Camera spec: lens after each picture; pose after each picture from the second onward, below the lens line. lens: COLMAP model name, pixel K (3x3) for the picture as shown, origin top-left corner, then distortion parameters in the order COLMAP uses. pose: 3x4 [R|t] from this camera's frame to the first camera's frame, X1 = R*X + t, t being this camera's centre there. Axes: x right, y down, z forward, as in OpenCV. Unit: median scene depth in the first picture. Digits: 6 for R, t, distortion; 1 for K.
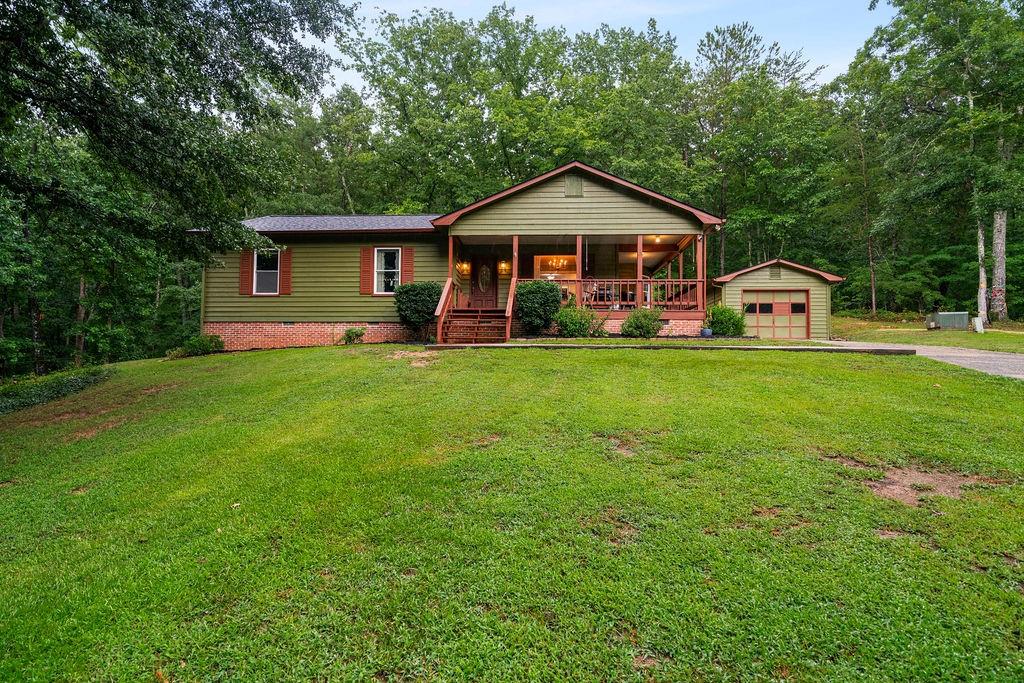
lens RADIAL K [[475.2, 0, 512.2], [0, 475.2, 341.9], [0, 0, 1]] dist [-0.003692, -0.000199]
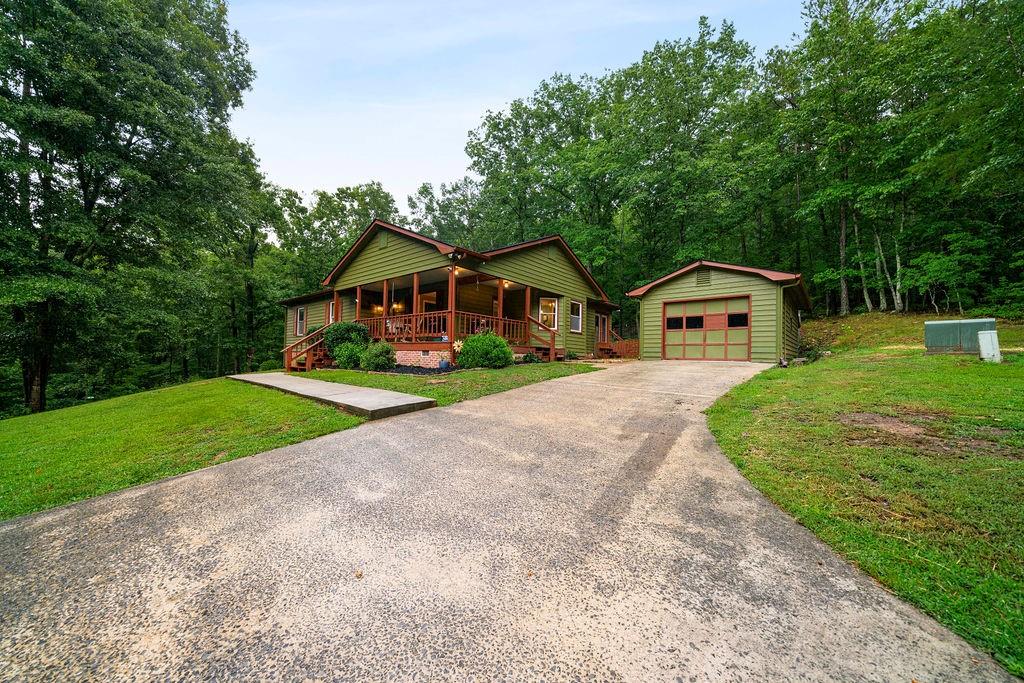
lens RADIAL K [[350.1, 0, 512.7], [0, 350.1, 346.5], [0, 0, 1]] dist [-0.006452, 0.000620]
pose [[0.811801, -0.015150, -0.583737, 0.636501], [0.018855, 0.999822, 0.000272, -0.035577], [0.583629, -0.011227, 0.811943, 0.328732]]
